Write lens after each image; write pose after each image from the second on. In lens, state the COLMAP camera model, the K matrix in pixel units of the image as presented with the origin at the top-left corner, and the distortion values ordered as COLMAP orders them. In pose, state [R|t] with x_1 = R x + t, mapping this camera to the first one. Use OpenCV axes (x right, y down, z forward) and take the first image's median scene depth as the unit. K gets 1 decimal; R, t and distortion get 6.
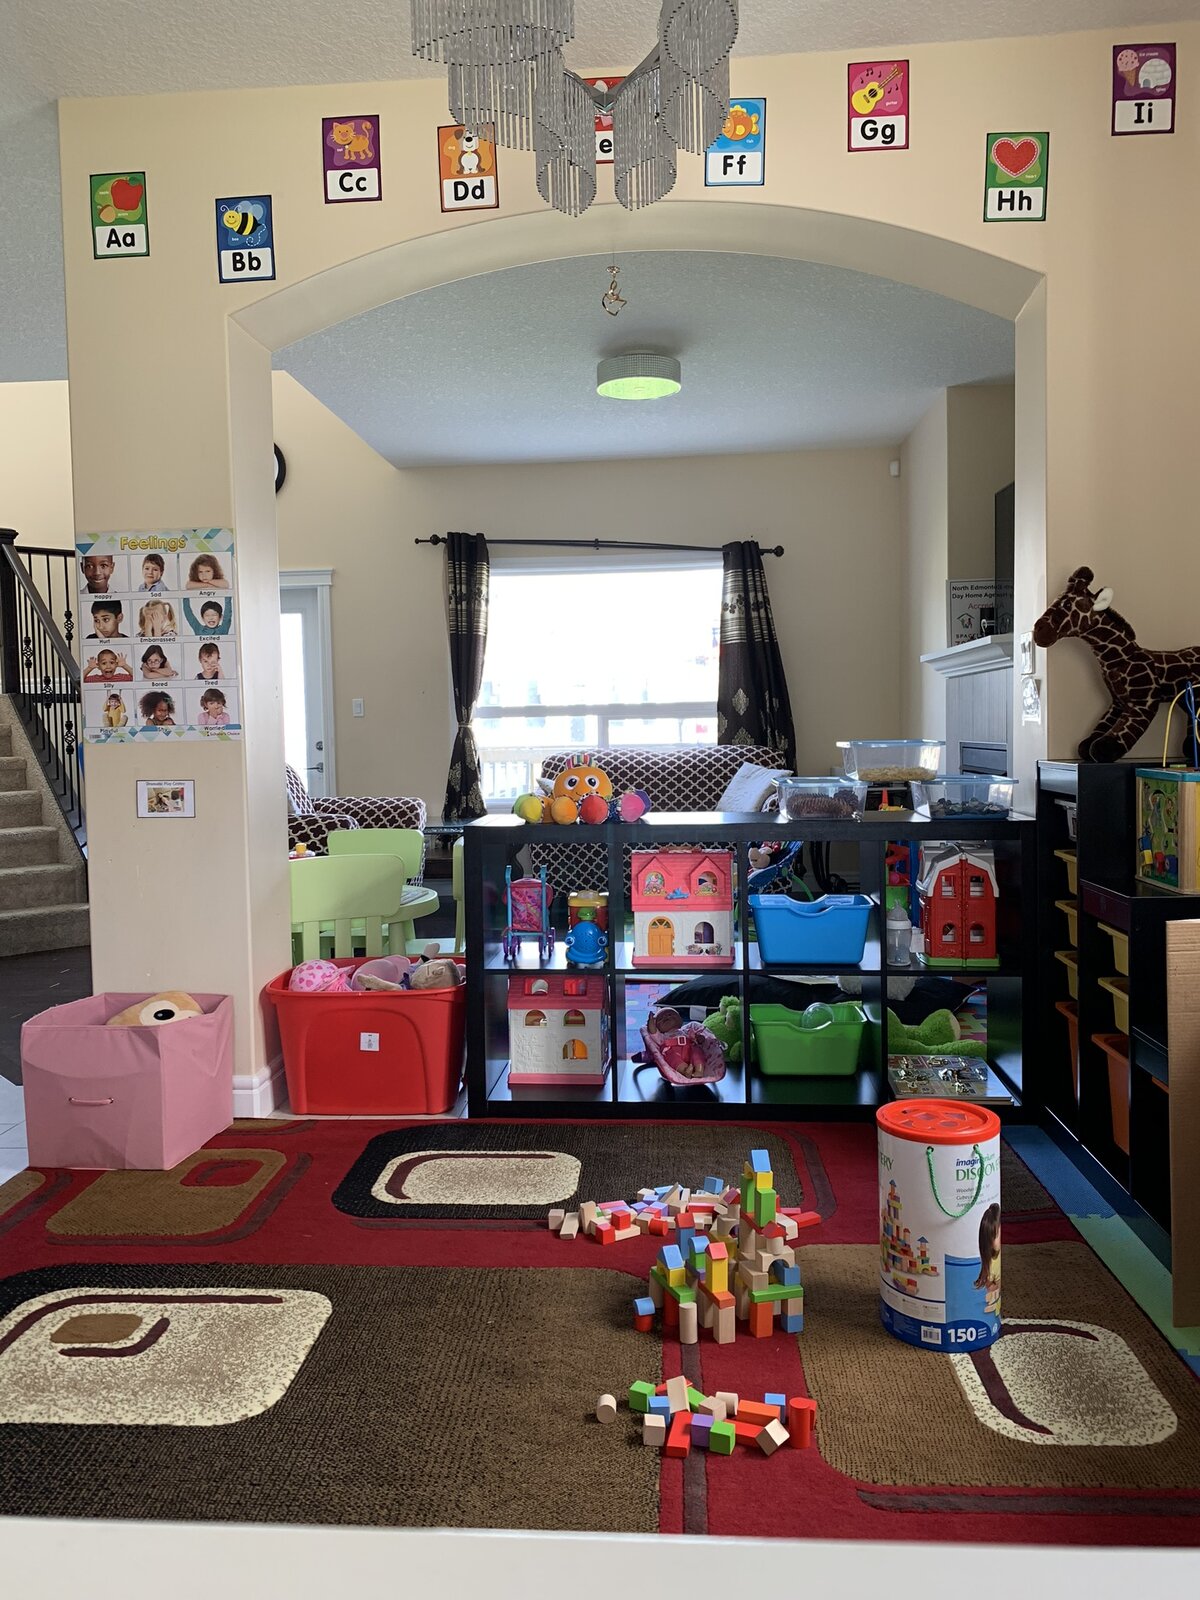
lens RADIAL K [[1224.2, 0, 599.1], [0, 1224.2, 797.2], [0, 0, 1]] dist [0.007775, -0.000476]
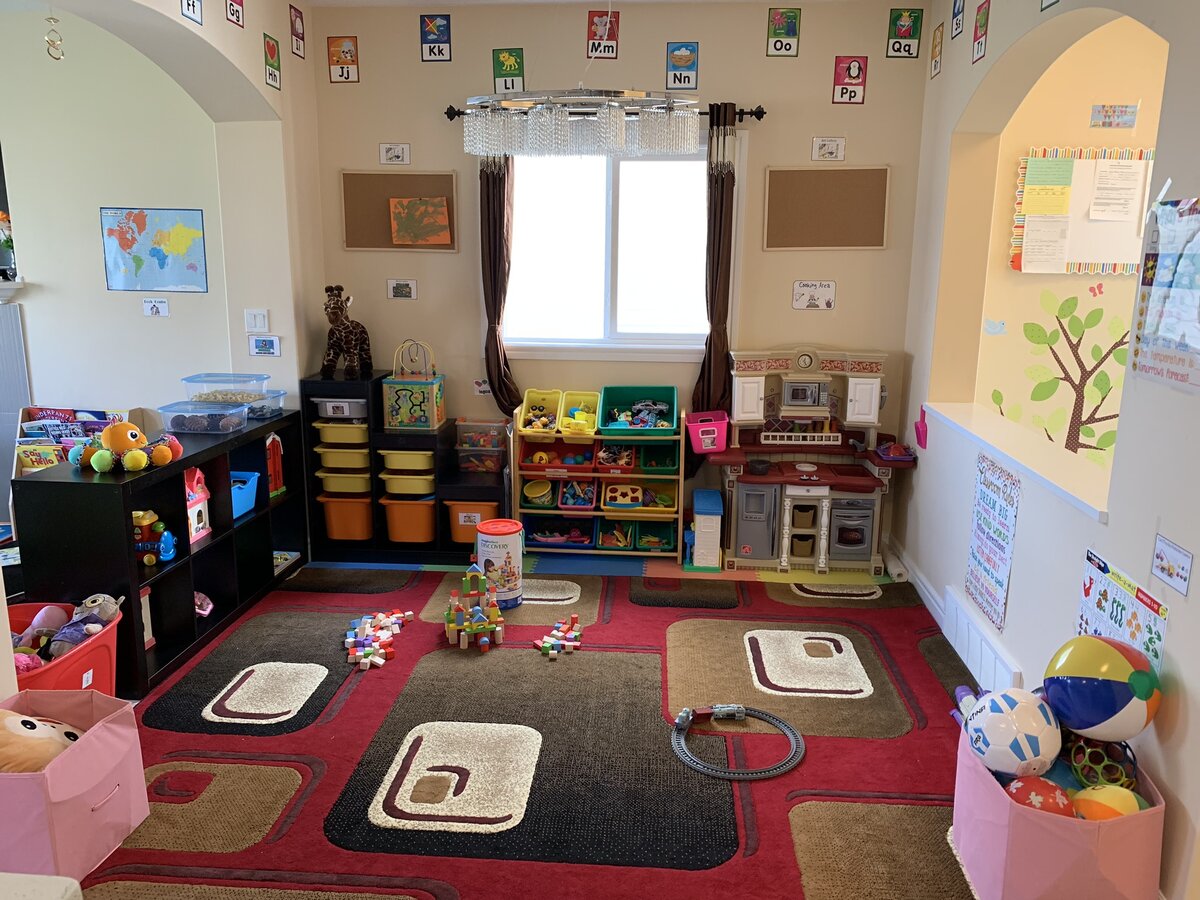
lens RADIAL K [[918.1, 0, 599.9], [0, 918.1, 443.2], [0, 0, 1]] dist [0.007775, -0.000476]
pose [[0.004843, -0.188419, 0.982077, -1.255868], [0.050174, 0.980897, 0.187945, -0.206273], [-0.998729, 0.048364, 0.014205, 0.591363]]
